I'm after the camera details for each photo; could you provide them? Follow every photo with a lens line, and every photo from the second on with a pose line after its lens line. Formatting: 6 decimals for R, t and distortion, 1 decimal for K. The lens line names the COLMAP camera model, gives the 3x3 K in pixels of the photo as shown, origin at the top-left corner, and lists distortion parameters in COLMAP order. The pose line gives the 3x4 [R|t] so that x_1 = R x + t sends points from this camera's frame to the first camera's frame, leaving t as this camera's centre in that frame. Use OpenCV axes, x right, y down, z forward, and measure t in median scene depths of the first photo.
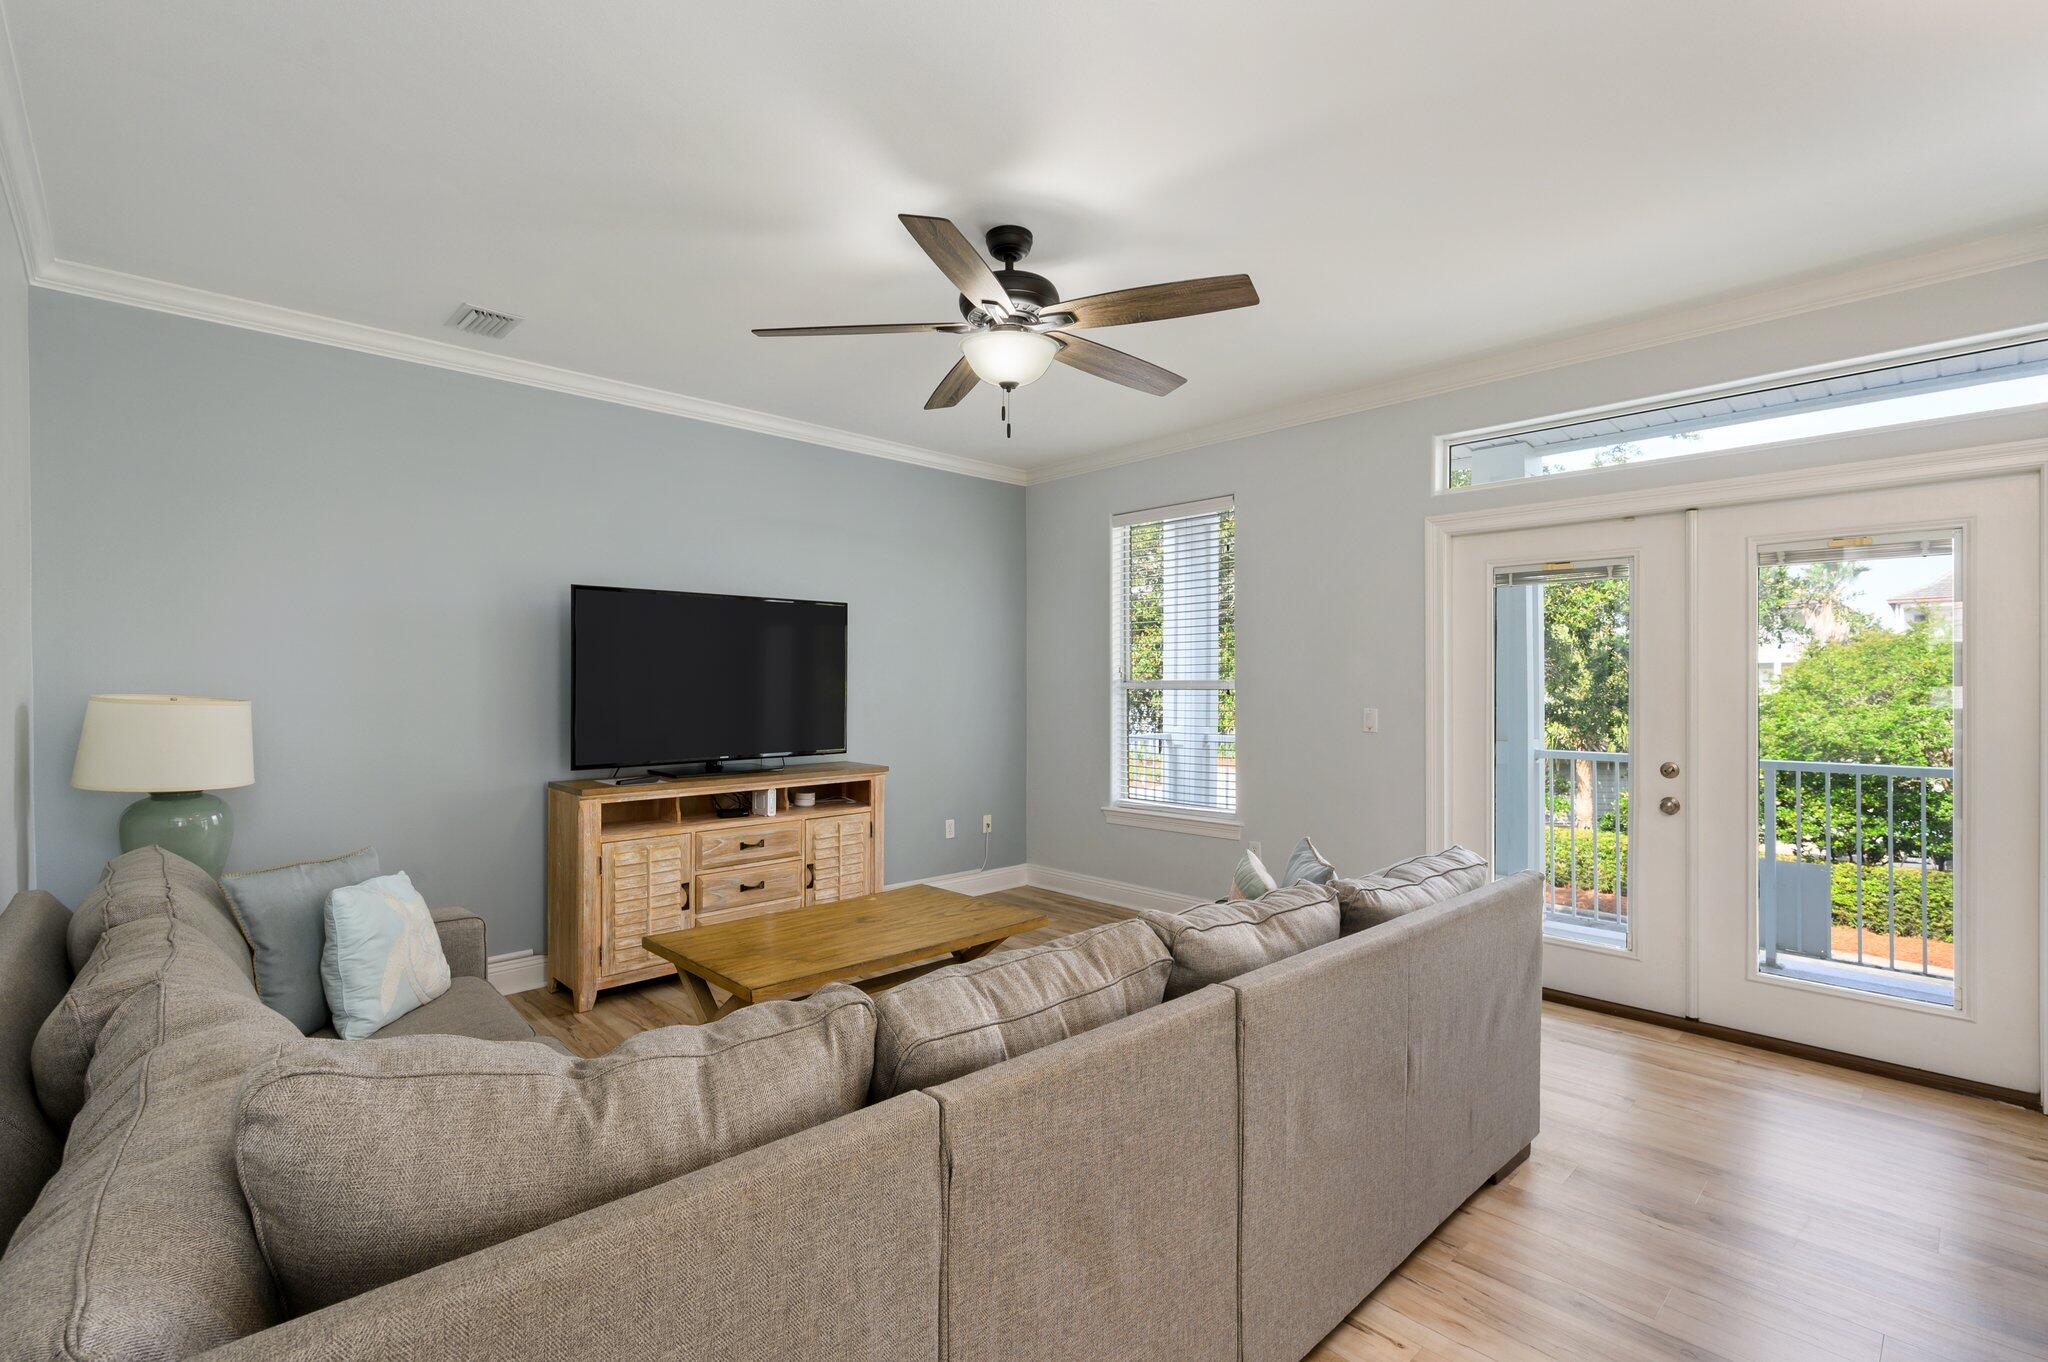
lens RADIAL K [[935.1, 0, 1024.0], [0, 935.1, 681.0], [0, 0, 1]] dist [-0.000986, -0.000015]
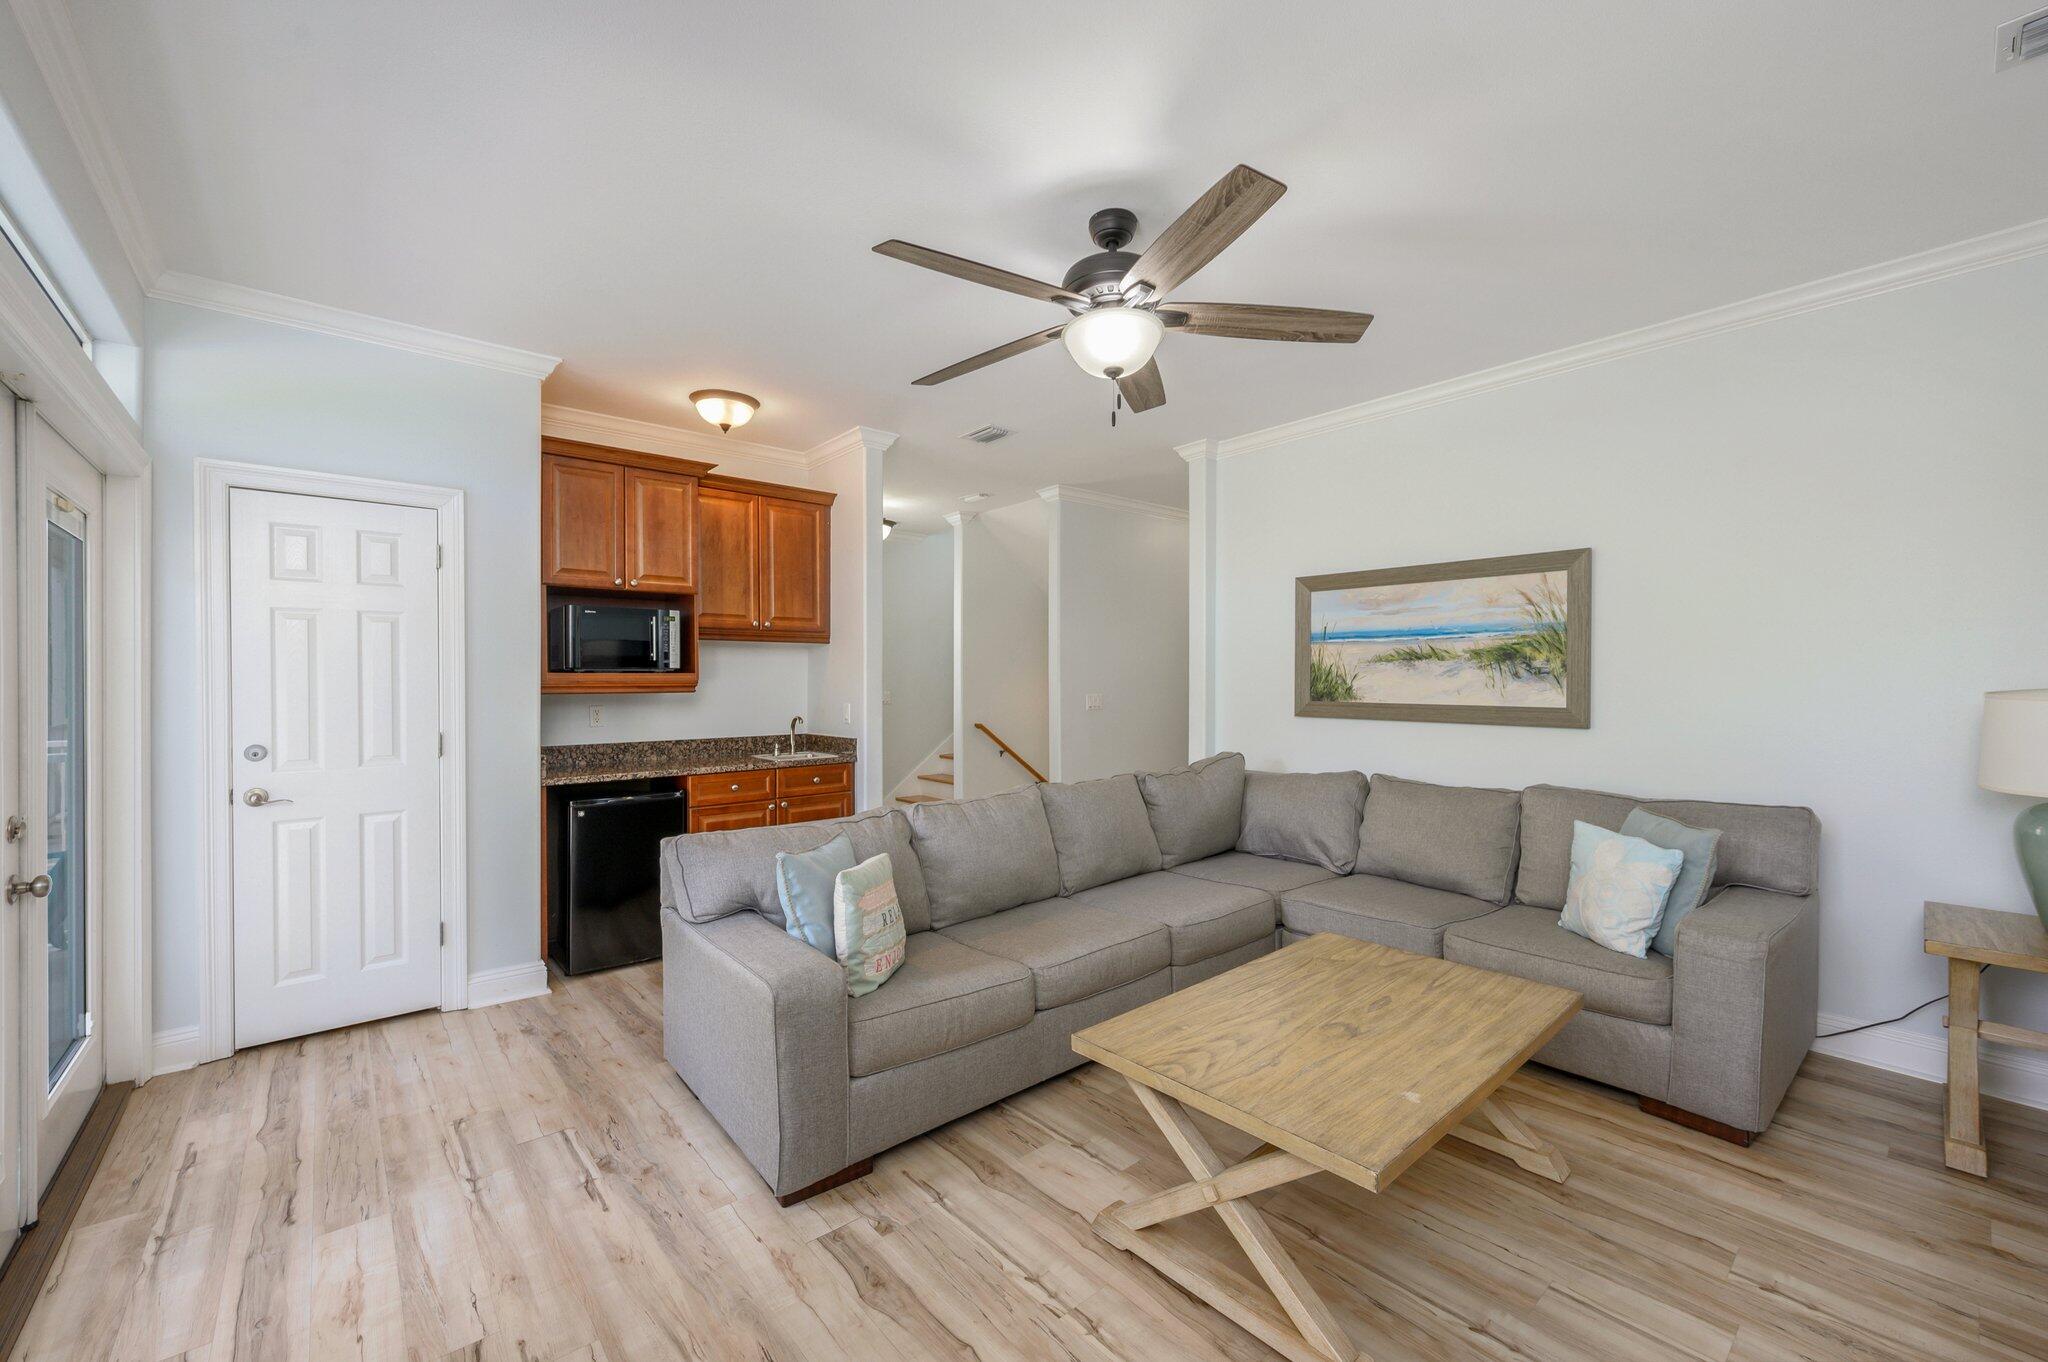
lens RADIAL K [[800.2, 0, 1024.0], [0, 800.2, 681.0], [0, 0, 1]] dist [-0.000263, 0.000000]
pose [[-0.998790, 0.004572, 0.048960, 0.033336], [0.004718, 0.999985, 0.002877, 0.002627], [-0.048947, 0.003105, -0.998797, 1.700898]]
